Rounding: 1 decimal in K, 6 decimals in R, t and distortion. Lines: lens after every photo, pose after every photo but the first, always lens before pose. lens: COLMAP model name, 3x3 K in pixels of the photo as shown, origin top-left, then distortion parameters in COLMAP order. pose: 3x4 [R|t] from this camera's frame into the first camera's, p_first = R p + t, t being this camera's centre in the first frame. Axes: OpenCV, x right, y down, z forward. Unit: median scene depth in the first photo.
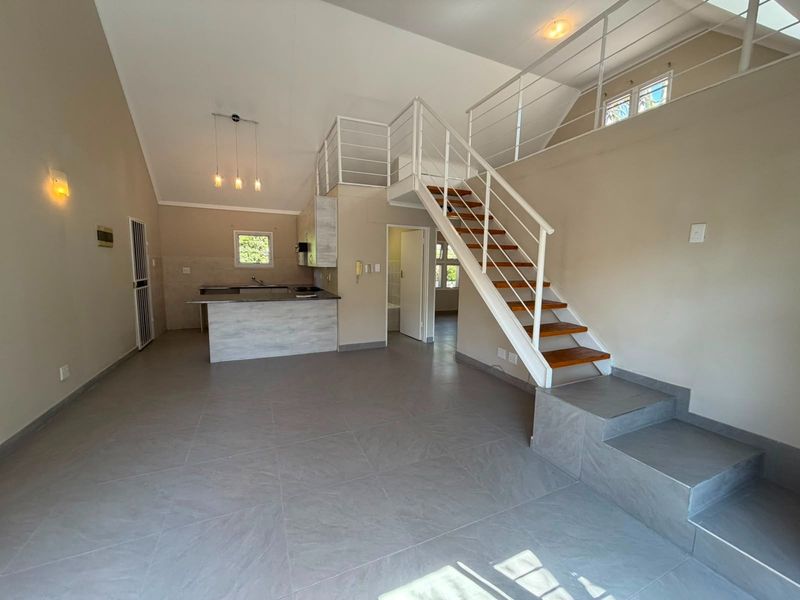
lens RADIAL K [[317.5, 0, 398.0], [0, 317.5, 300.1], [0, 0, 1]] dist [-0.001486, 0.000094]
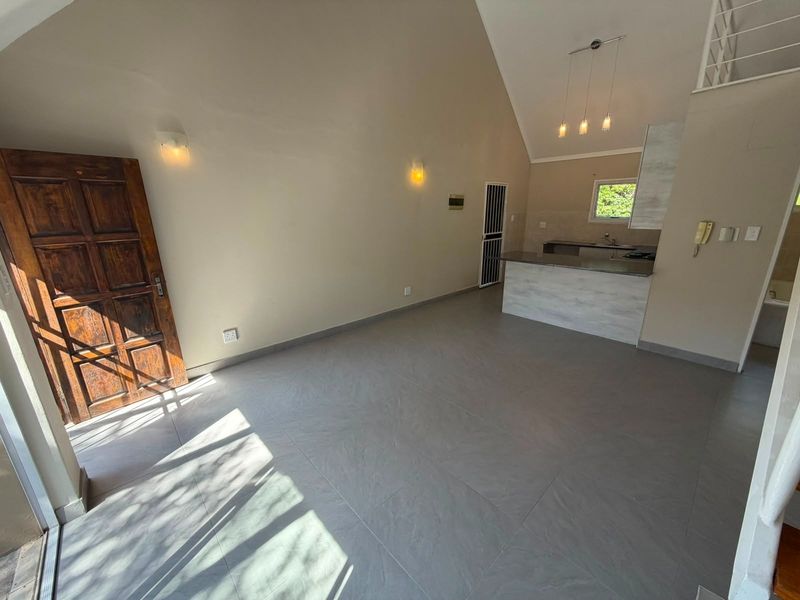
lens RADIAL K [[317.5, 0, 398.0], [0, 317.5, 300.1], [0, 0, 1]] dist [-0.001486, 0.000094]
pose [[0.317540, 0.245456, -0.915925, 0.299230], [-0.089489, 0.969363, 0.228752, -0.065939], [0.944013, 0.009327, 0.329778, 0.256652]]
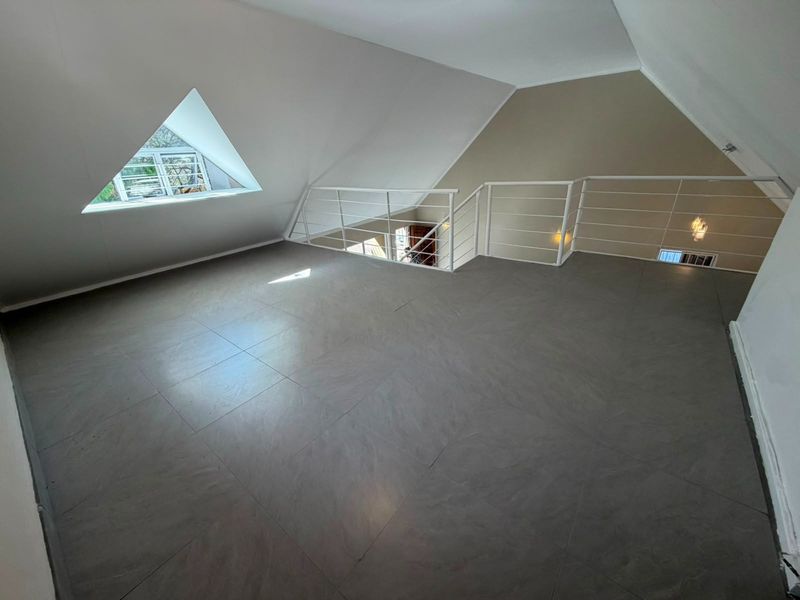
lens RADIAL K [[317.5, 0, 398.0], [0, 317.5, 300.1], [0, 0, 1]] dist [-0.001486, 0.000094]
pose [[-0.889124, 0.214745, -0.404158, 0.672528], [-0.016990, 0.866987, 0.498041, -0.701677], [0.457352, 0.449687, -0.767210, 1.567210]]
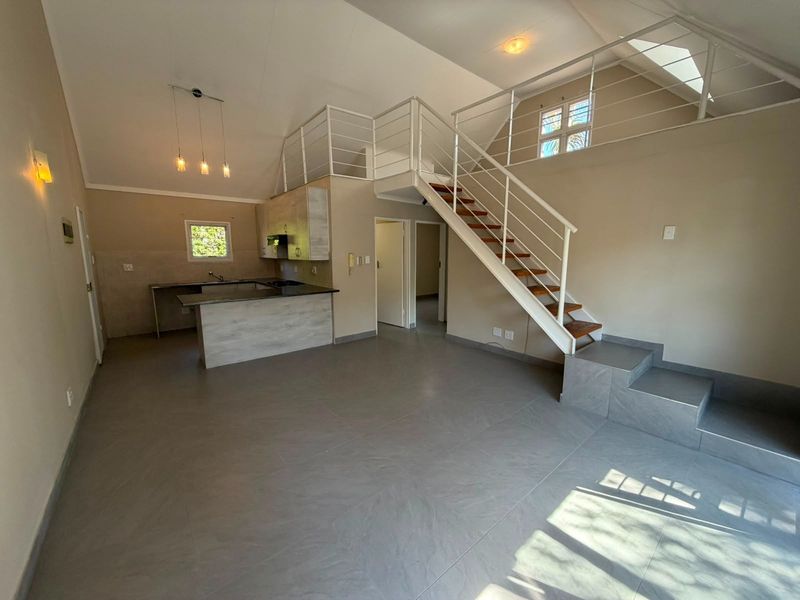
lens RADIAL K [[317.5, 0, 398.0], [0, 317.5, 300.1], [0, 0, 1]] dist [-0.001486, 0.000094]
pose [[0.963963, -0.056853, 0.259892, -0.265613], [0.046252, 0.997836, 0.046728, -0.016081], [-0.261986, -0.033024, 0.964507, -0.019096]]
